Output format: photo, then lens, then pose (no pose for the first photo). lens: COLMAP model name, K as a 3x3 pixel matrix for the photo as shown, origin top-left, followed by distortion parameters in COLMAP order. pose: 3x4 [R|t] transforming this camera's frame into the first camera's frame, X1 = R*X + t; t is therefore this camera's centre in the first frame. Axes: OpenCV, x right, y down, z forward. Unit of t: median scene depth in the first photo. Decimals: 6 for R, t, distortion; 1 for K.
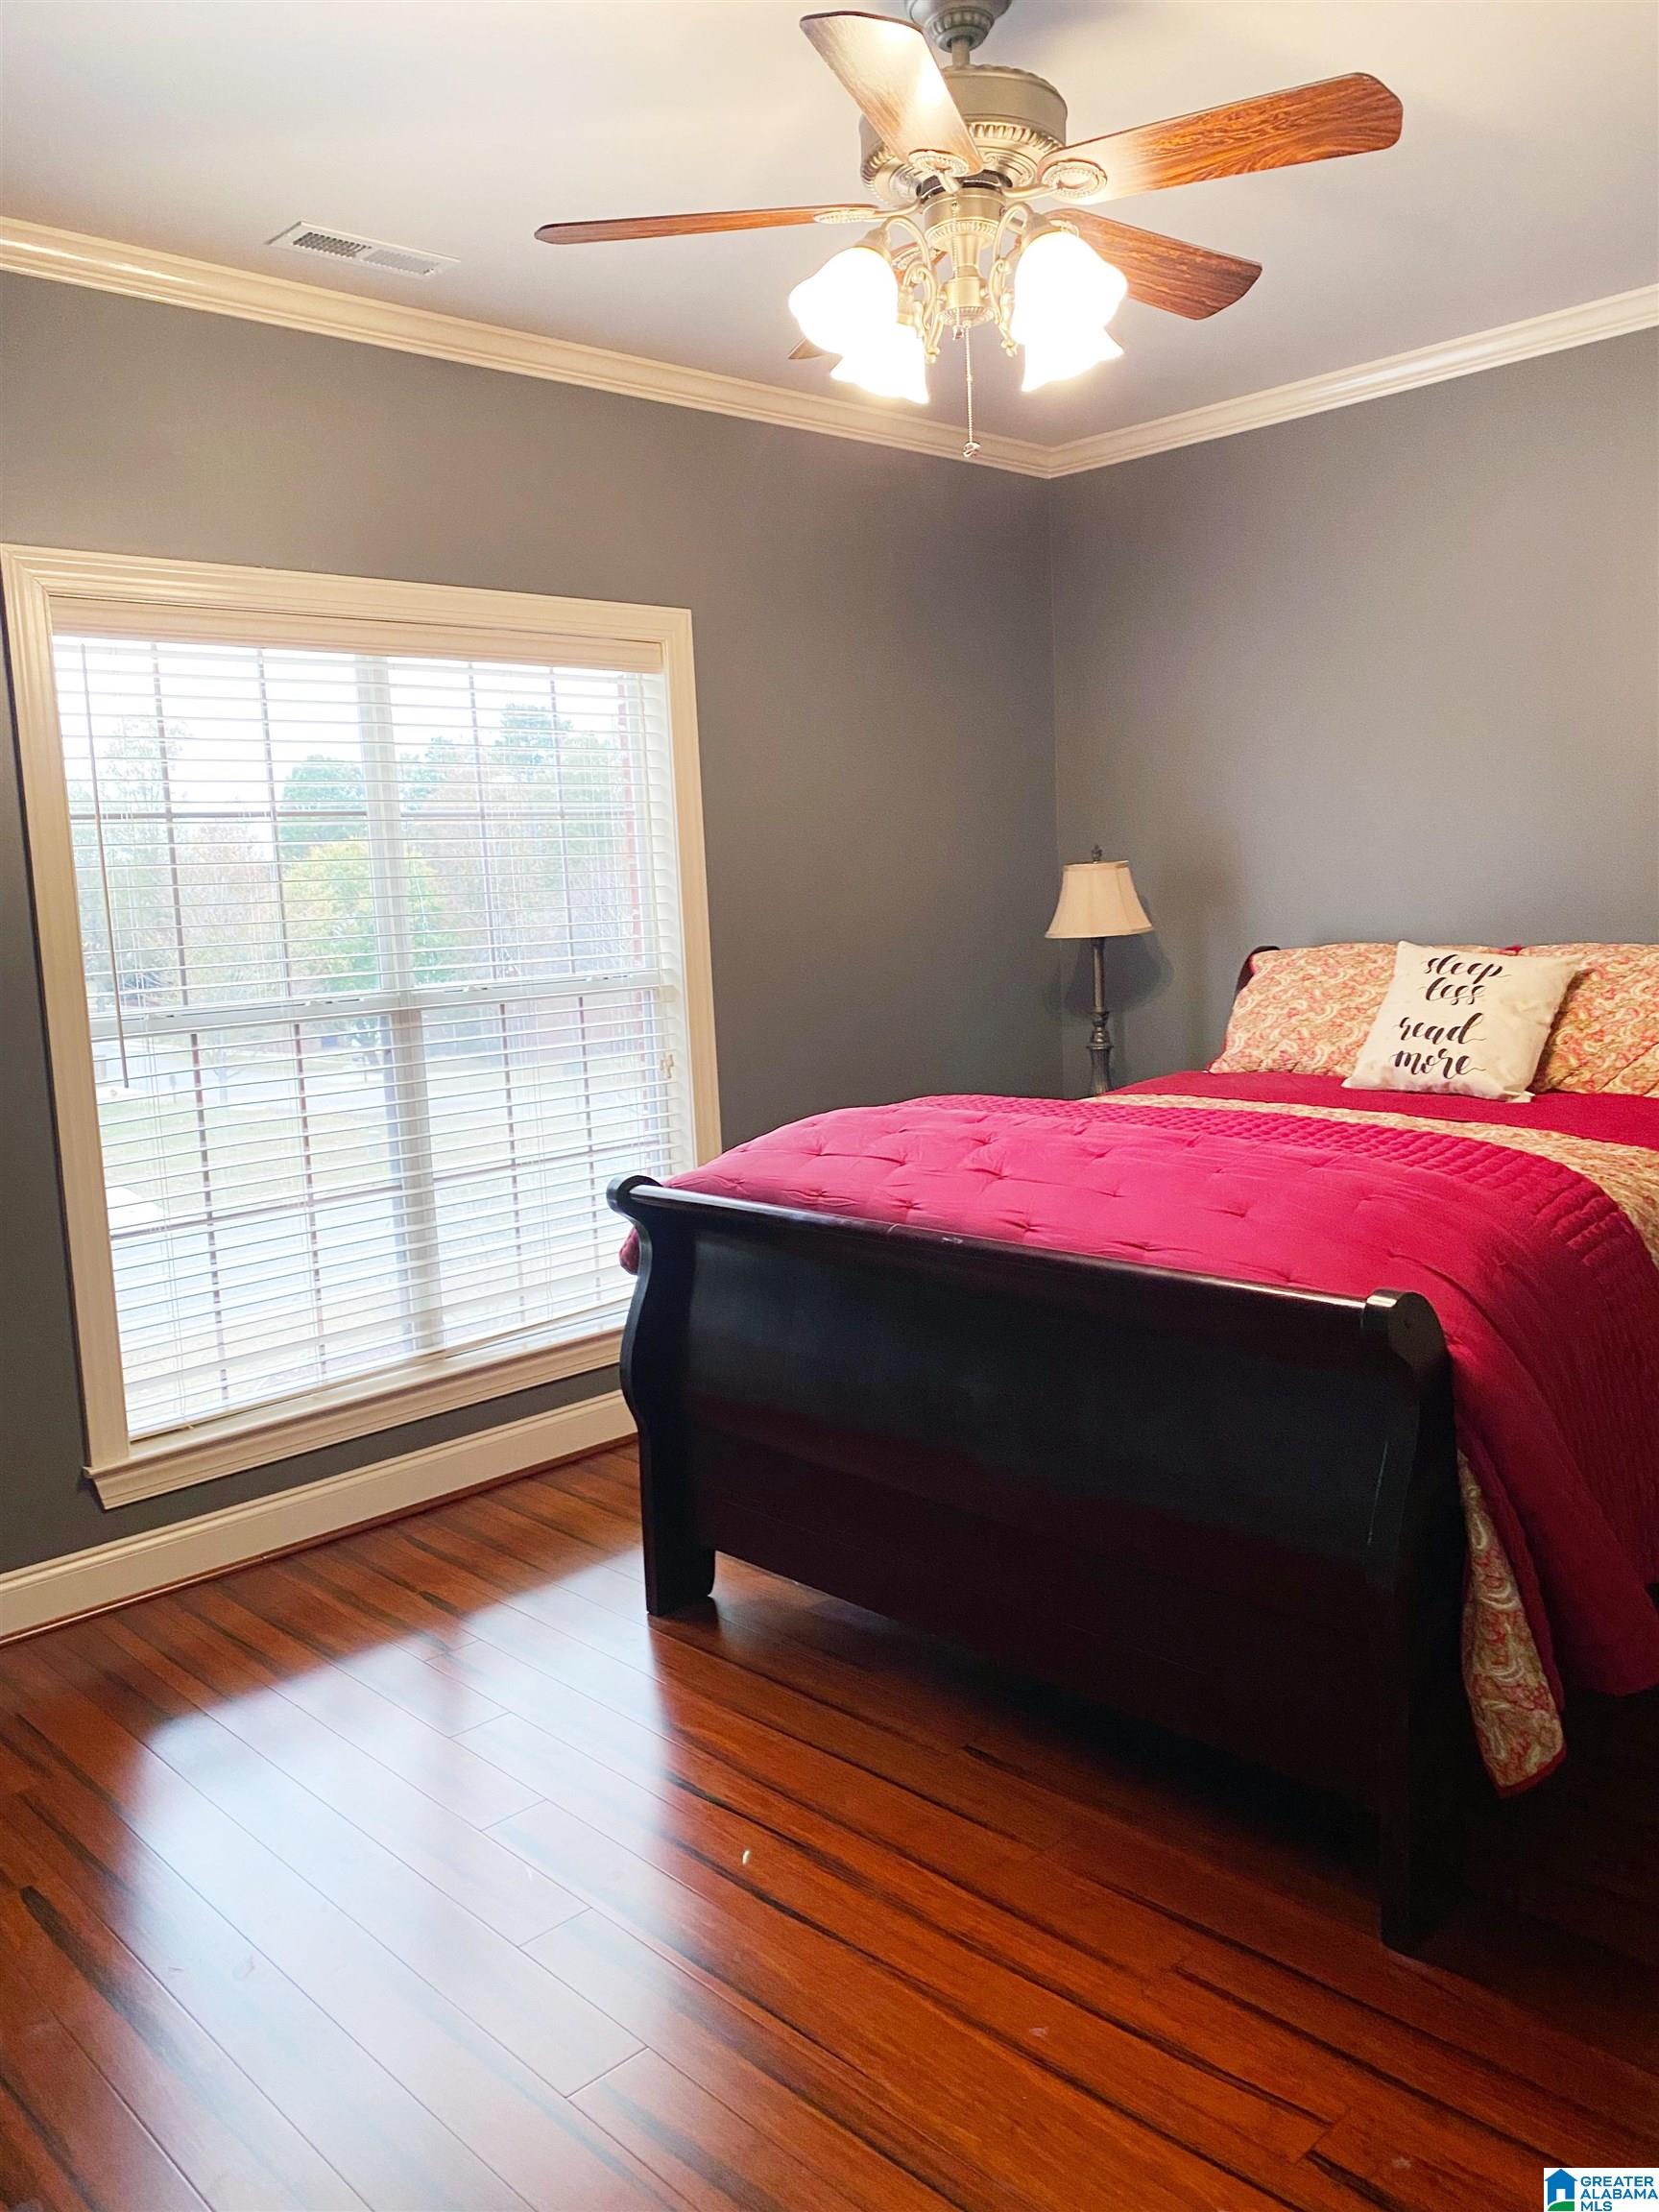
lens RADIAL K [[1716.6, 0, 830.3], [0, 1716.6, 1071.2], [0, 0, 1]] dist [0.065001, -0.008265]
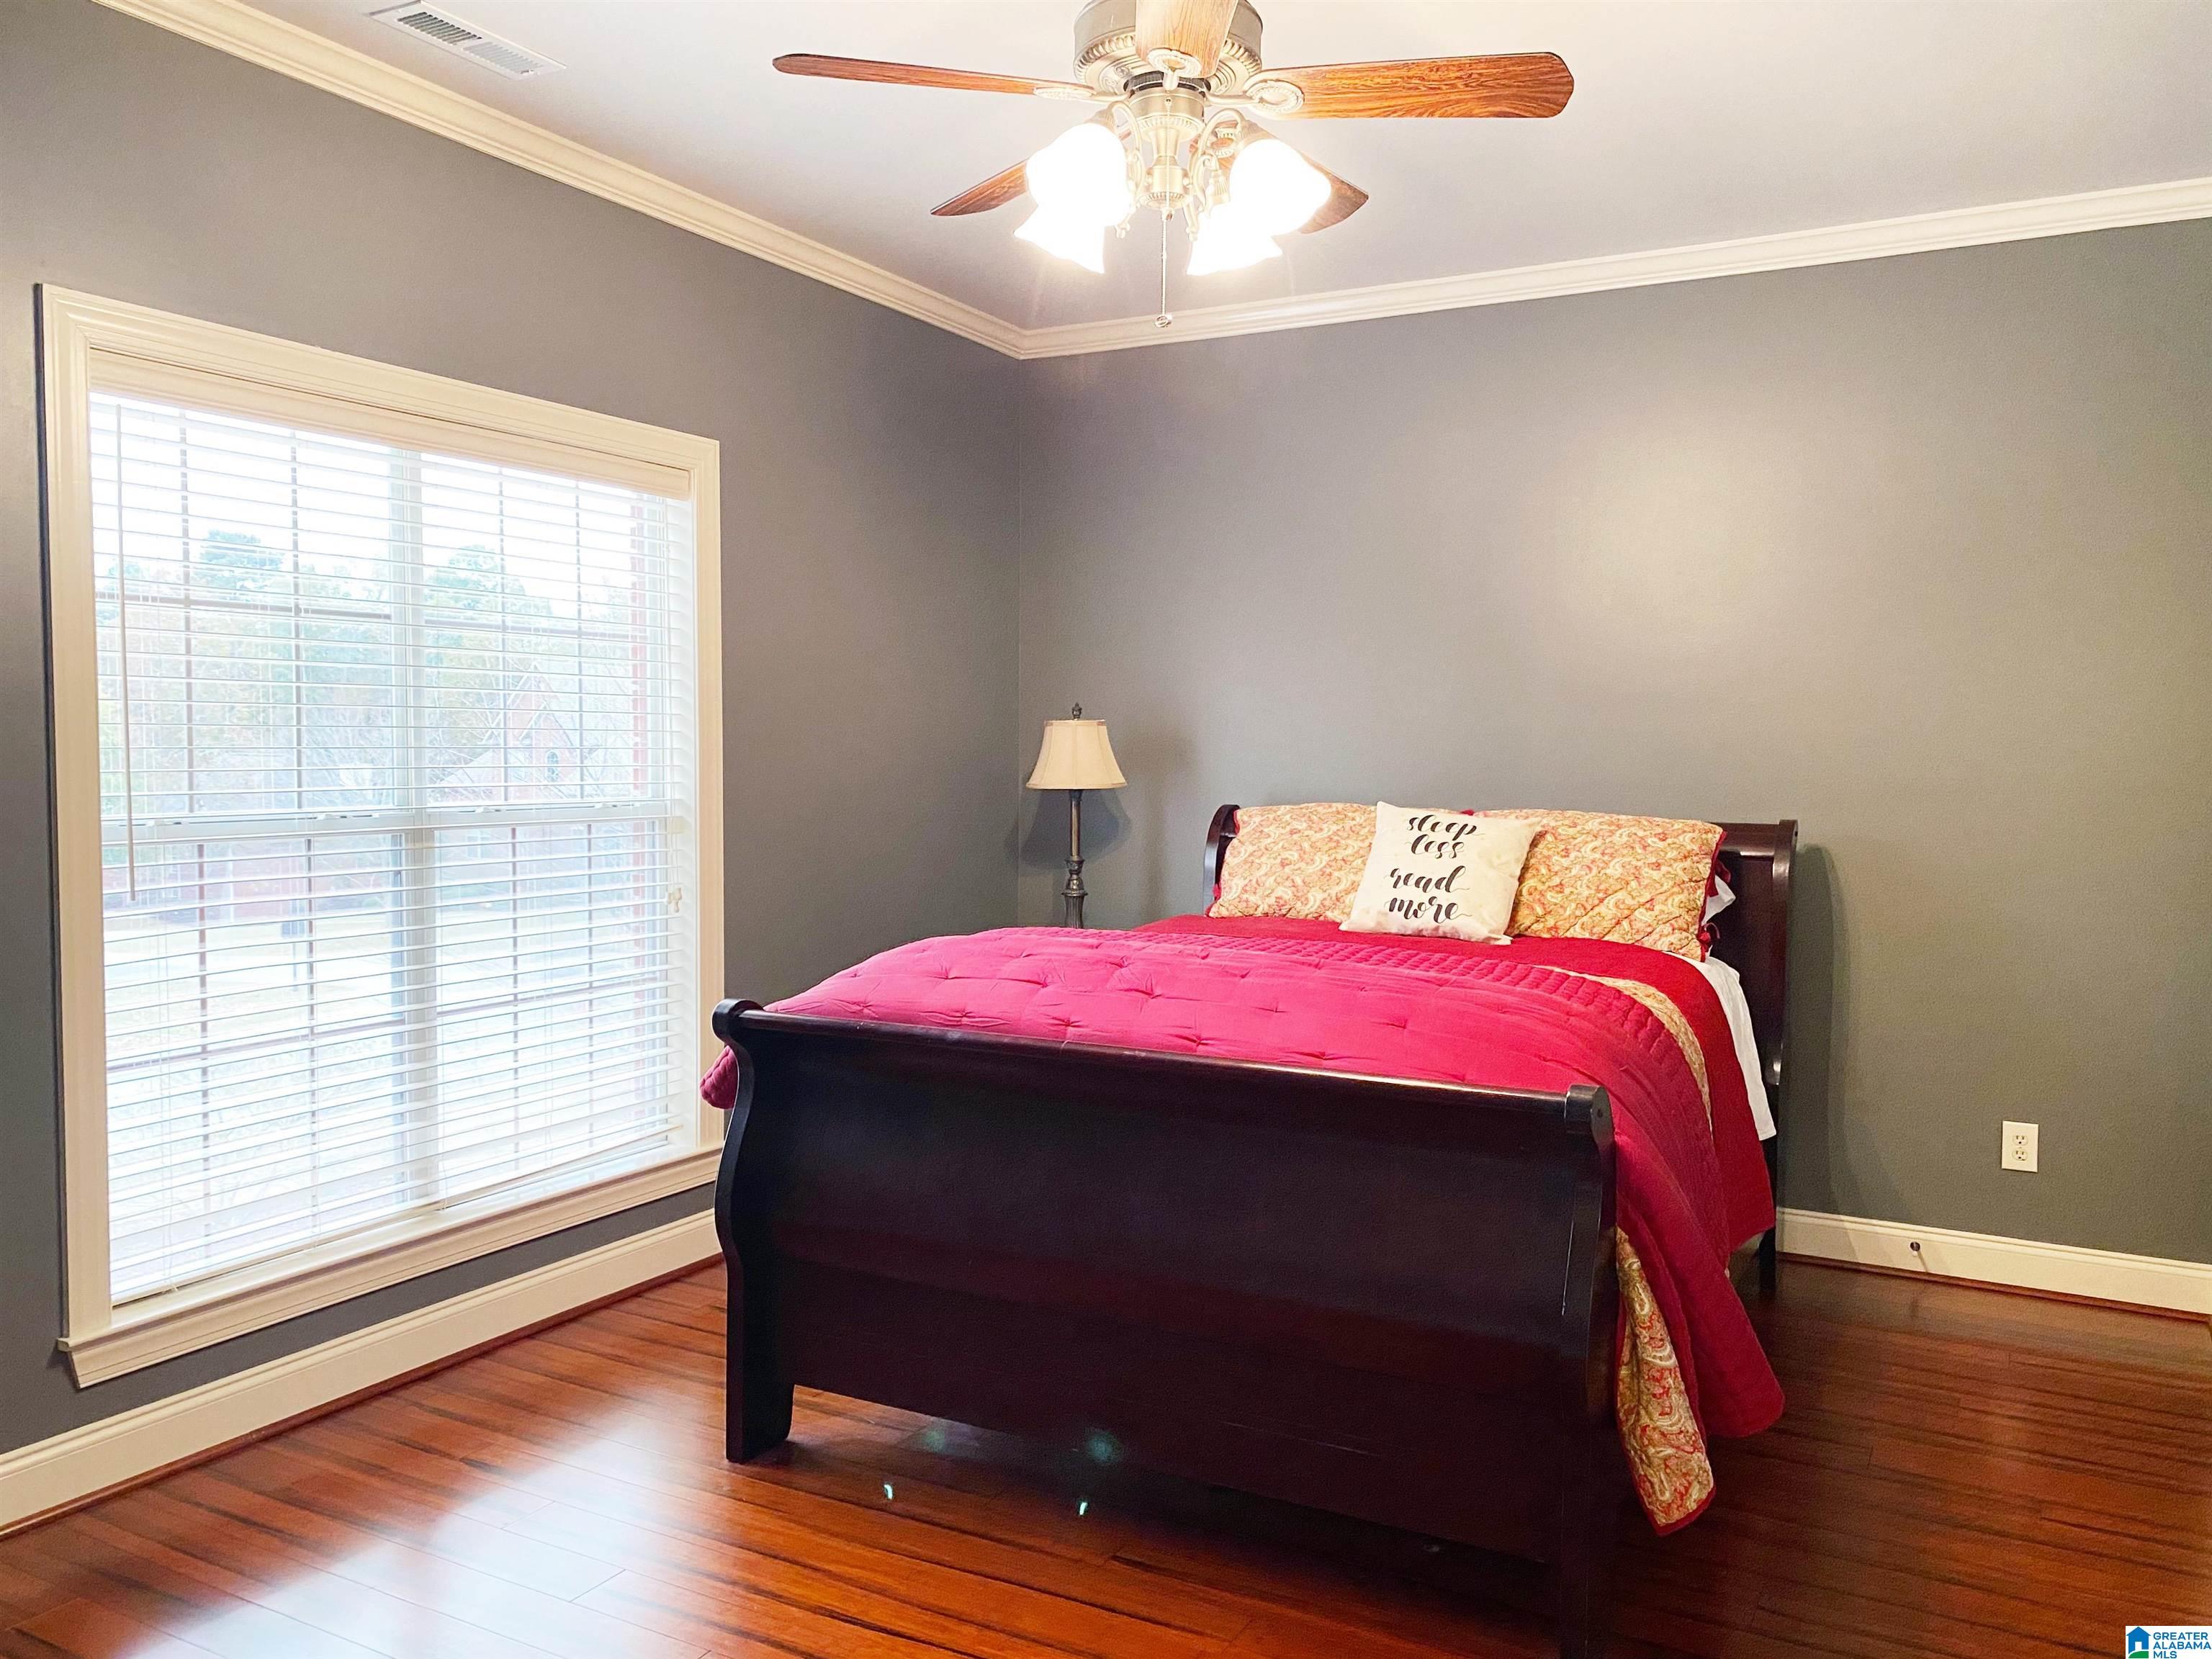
lens RADIAL K [[1707.0, 0, 1106.0], [0, 1707.0, 829.5], [0, 0, 1]] dist [0.108689, -0.116232]
pose [[0.953664, 0.037121, 0.298574, -0.183977], [-0.017336, 0.997491, -0.068644, 0.023995], [-0.300373, 0.060287, 0.951915, 0.001522]]
